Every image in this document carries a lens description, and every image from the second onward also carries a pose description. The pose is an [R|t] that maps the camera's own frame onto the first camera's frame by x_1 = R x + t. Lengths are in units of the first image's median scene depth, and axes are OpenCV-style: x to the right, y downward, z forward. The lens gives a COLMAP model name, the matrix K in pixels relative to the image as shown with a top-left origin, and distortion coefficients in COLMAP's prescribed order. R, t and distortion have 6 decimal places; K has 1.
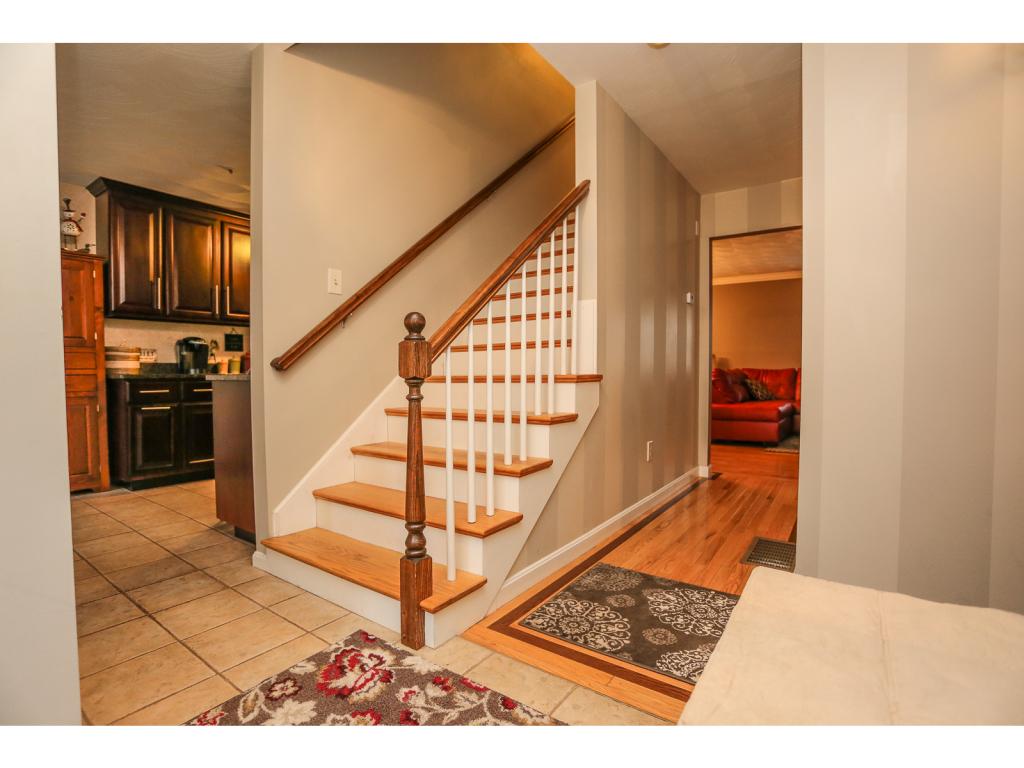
lens RADIAL K [[502.4, 0, 513.6], [0, 502.4, 383.7], [0, 0, 1]] dist [-0.077349, 0.025824]
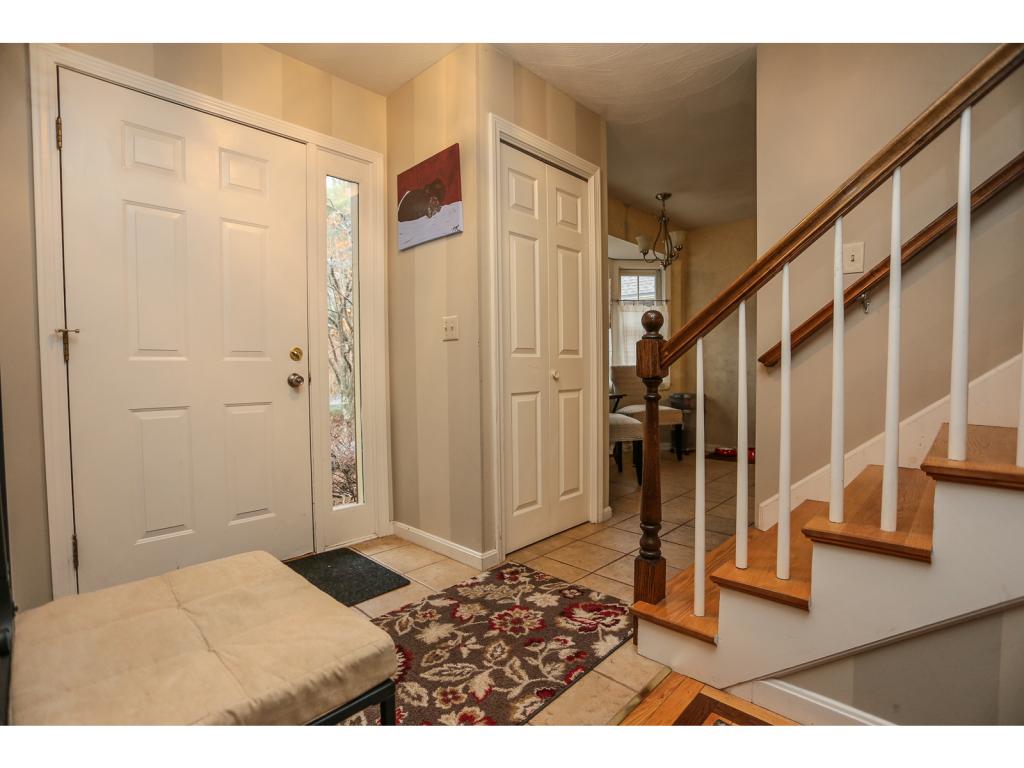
lens RADIAL K [[502.4, 0, 513.6], [0, 502.4, 383.7], [0, 0, 1]] dist [-0.077349, 0.025824]
pose [[-0.149310, 0.042950, -0.987857, 0.882111], [-0.028927, 0.998439, 0.047782, -0.041712], [0.988367, 0.035711, -0.147835, 0.944507]]
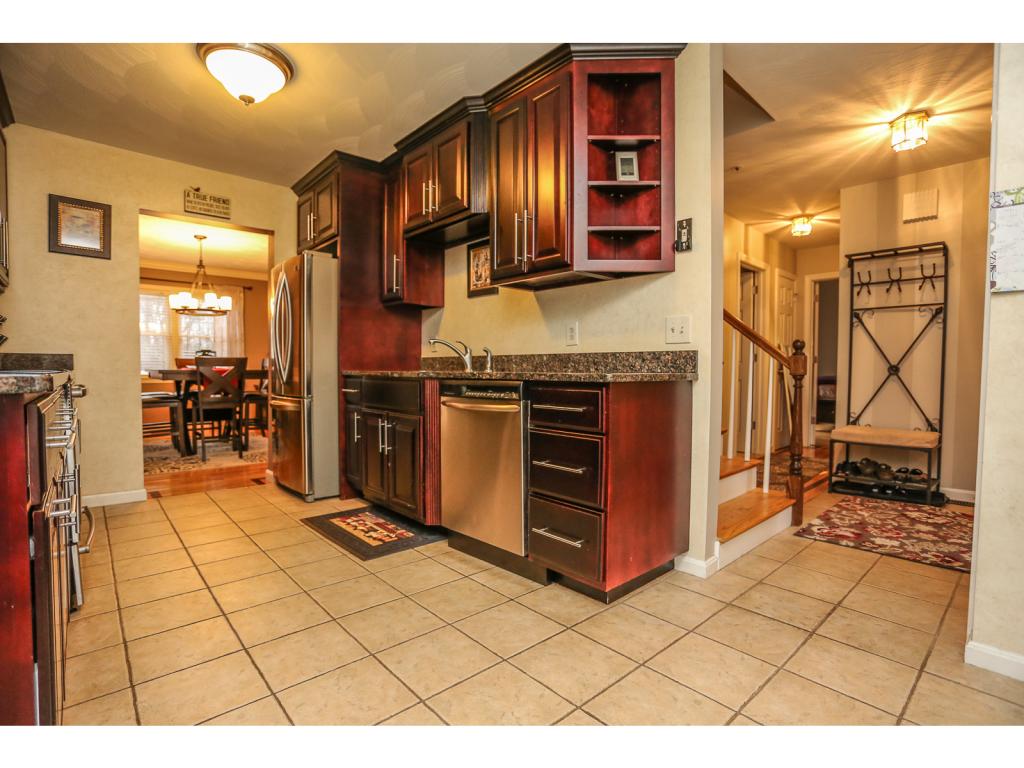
lens RADIAL K [[502.4, 0, 513.6], [0, 502.4, 383.7], [0, 0, 1]] dist [-0.077349, 0.025824]
pose [[0.211765, -0.025560, 0.976986, -2.287367], [0.023779, 0.999497, 0.020995, -0.031909], [-0.977031, 0.018786, 0.212266, 1.748237]]
